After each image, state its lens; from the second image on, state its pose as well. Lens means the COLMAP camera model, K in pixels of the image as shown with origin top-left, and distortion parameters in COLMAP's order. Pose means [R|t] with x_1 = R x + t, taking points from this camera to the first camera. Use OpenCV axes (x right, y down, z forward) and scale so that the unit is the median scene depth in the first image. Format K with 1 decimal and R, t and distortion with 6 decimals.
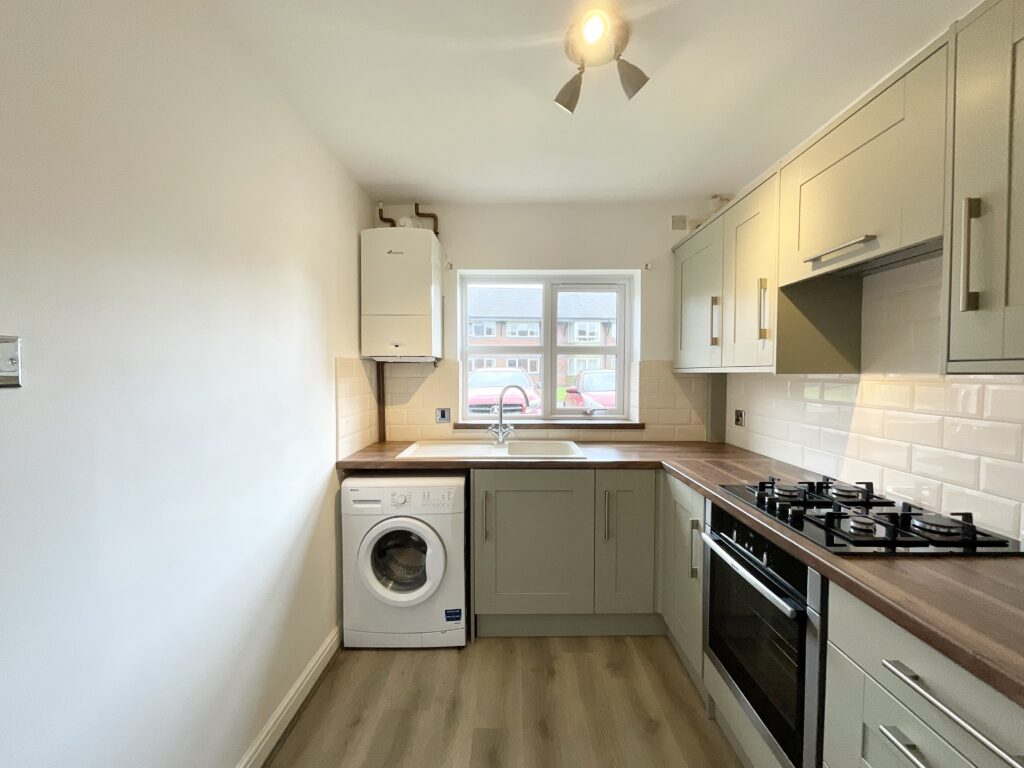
lens RADIAL K [[412.4, 0, 512.3], [0, 412.4, 385.9], [0, 0, 1]] dist [-0.000608, -0.000297]
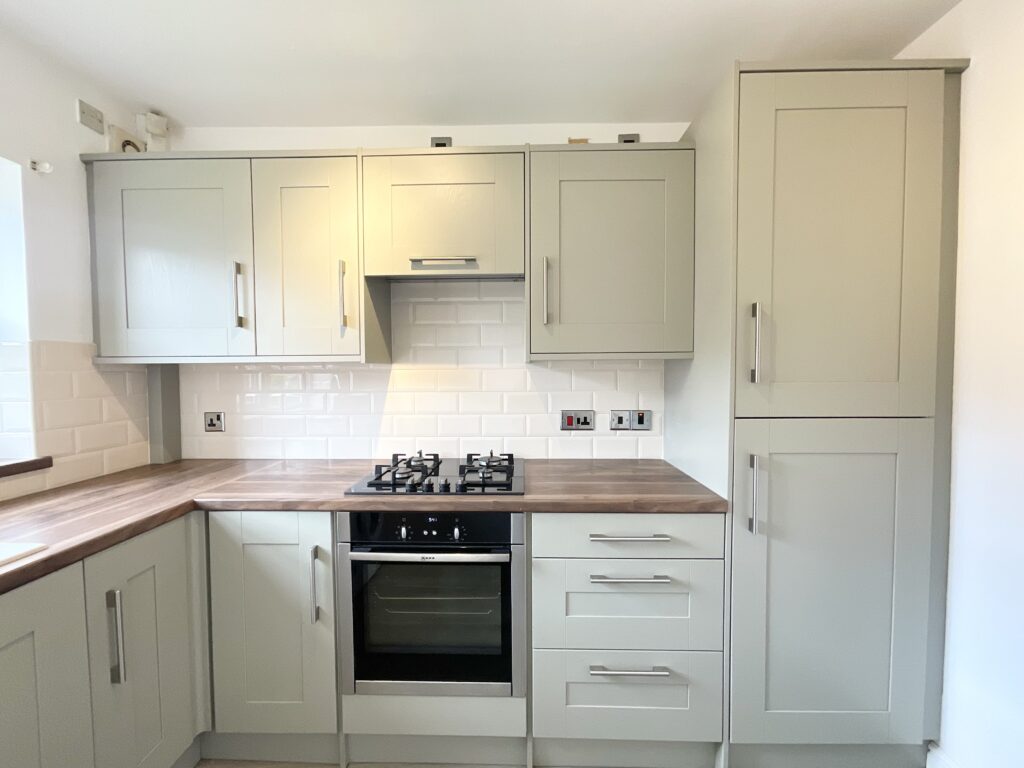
lens RADIAL K [[412.4, 0, 512.3], [0, 412.4, 385.9], [0, 0, 1]] dist [-0.000608, -0.000297]
pose [[0.019798, -0.039567, 0.999021, -0.263557], [0.039122, 0.998482, 0.038770, 0.000623], [-0.999038, 0.038316, 0.021316, 0.482735]]
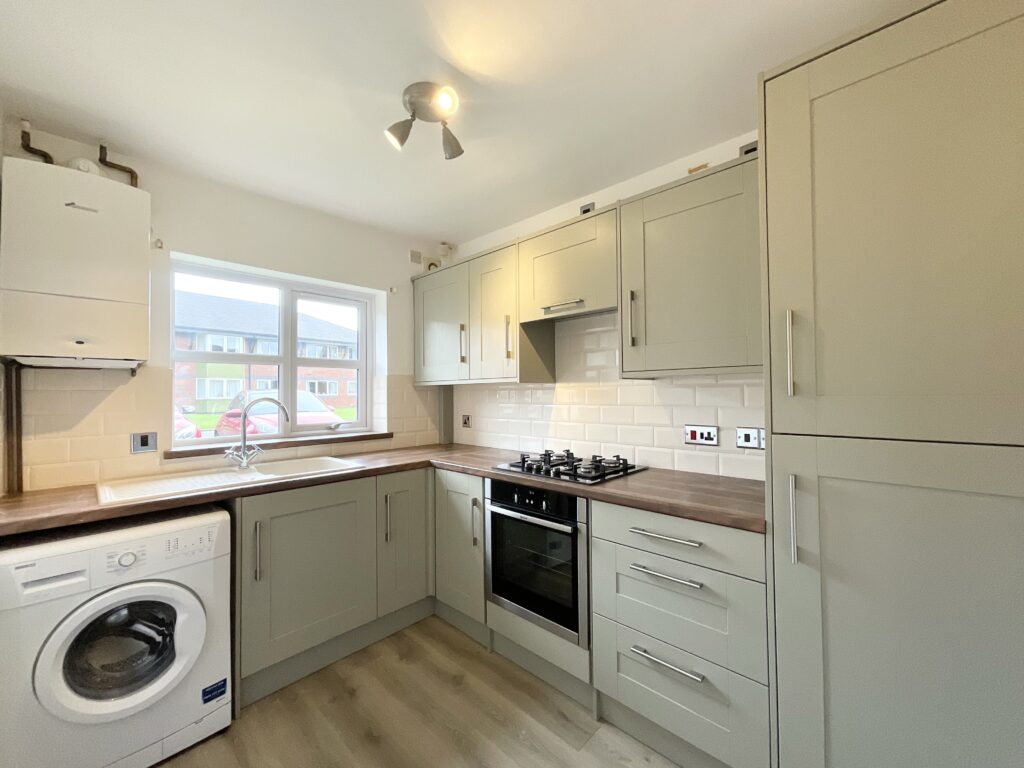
lens RADIAL K [[412.4, 0, 512.3], [0, 412.4, 385.9], [0, 0, 1]] dist [-0.000608, -0.000297]
pose [[0.689113, 0.005851, 0.724630, -0.318307], [0.034492, 0.998569, -0.040865, 0.030136], [-0.723832, 0.053155, 0.687925, 0.025782]]
